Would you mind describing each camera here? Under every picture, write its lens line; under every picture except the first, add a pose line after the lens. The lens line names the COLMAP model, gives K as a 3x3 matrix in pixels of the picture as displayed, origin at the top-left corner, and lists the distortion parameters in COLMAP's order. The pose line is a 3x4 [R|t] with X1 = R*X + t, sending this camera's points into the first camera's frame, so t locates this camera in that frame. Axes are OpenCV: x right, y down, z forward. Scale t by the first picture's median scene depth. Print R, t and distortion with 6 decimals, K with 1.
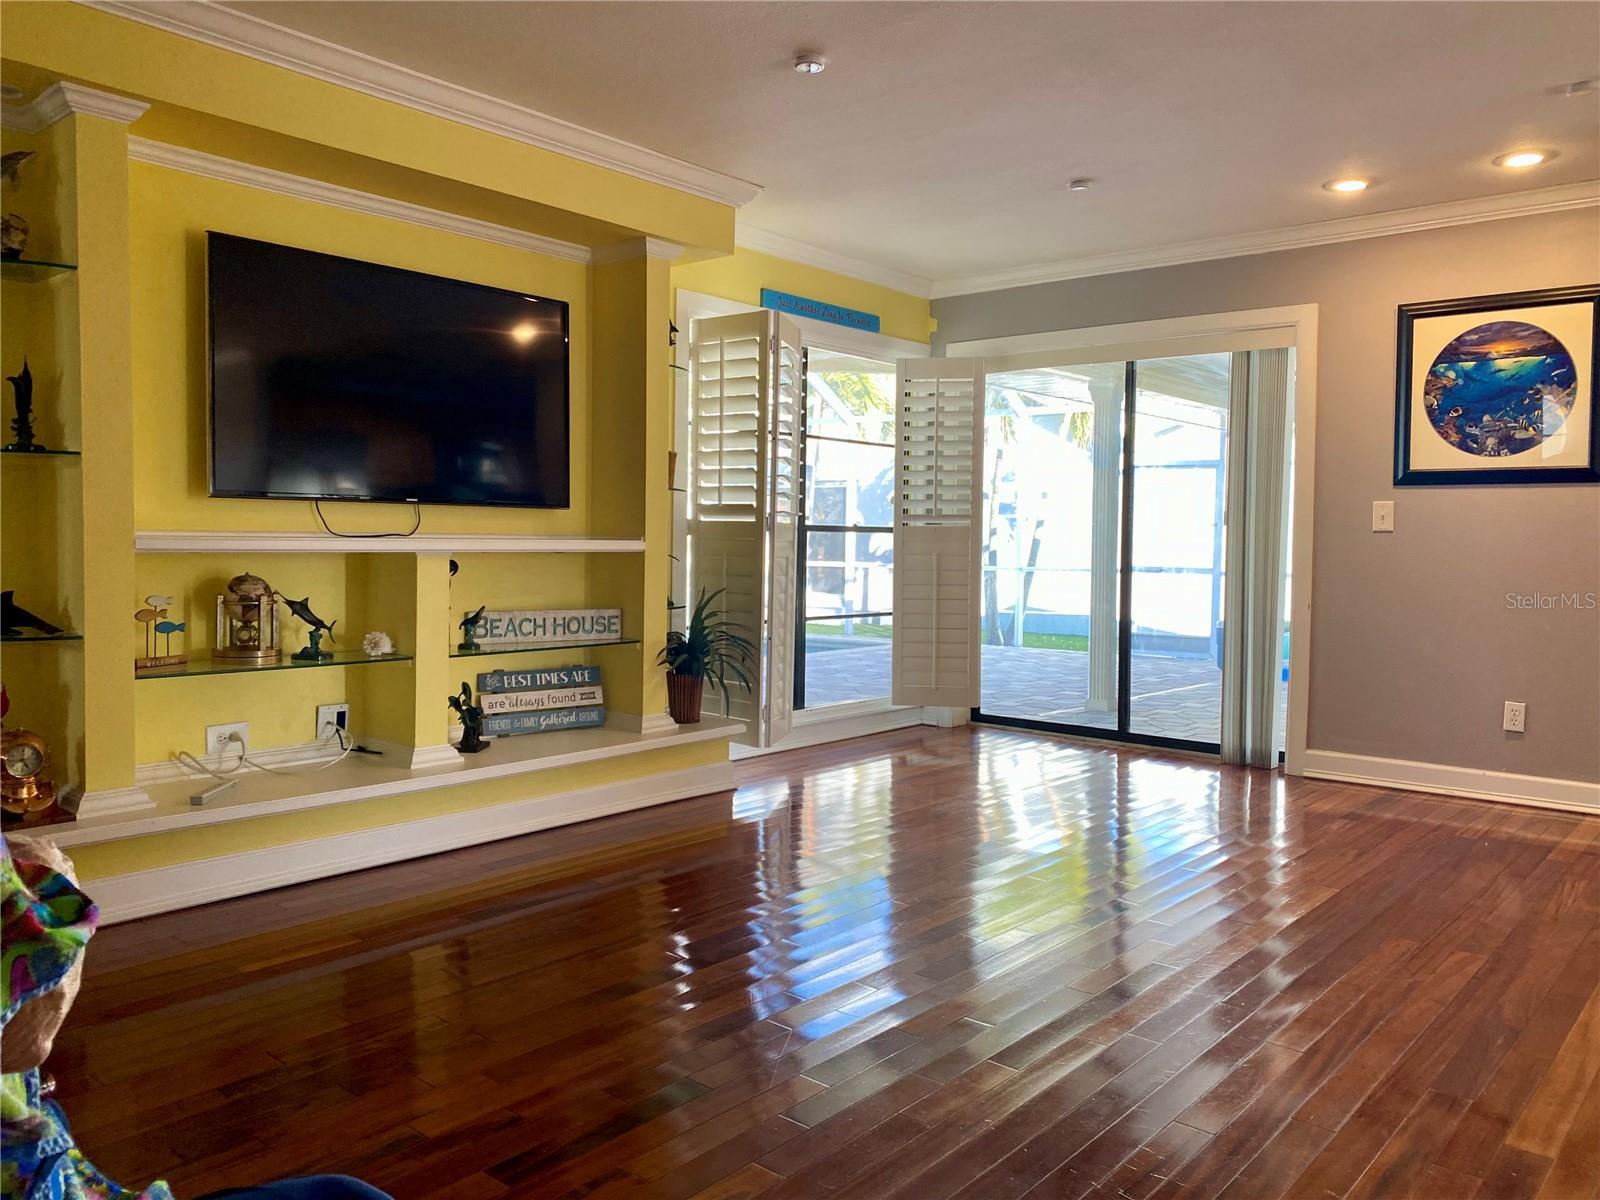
lens RADIAL K [[1222.7, 0, 801.6], [0, 1222.7, 549.1], [0, 0, 1]] dist [0.085943, -0.187154]
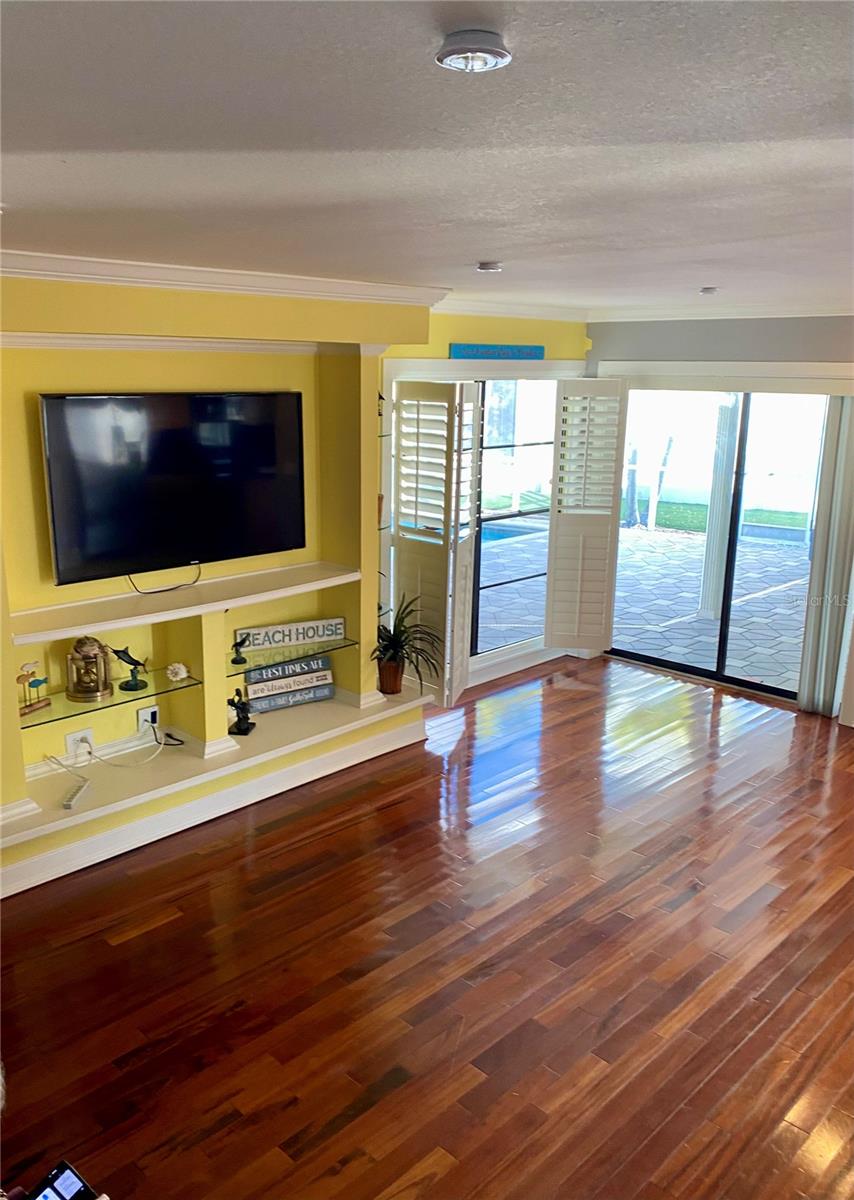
lens RADIAL K [[972.3, 0, 399.9], [0, 972.3, 603.3], [0, 0, 1]] dist [0.103603, -0.193992]
pose [[0.996710, 0.017380, -0.079162, 0.000484], [0.001417, 0.972850, 0.231433, -0.214984], [0.081036, -0.230783, 0.969625, -0.045104]]
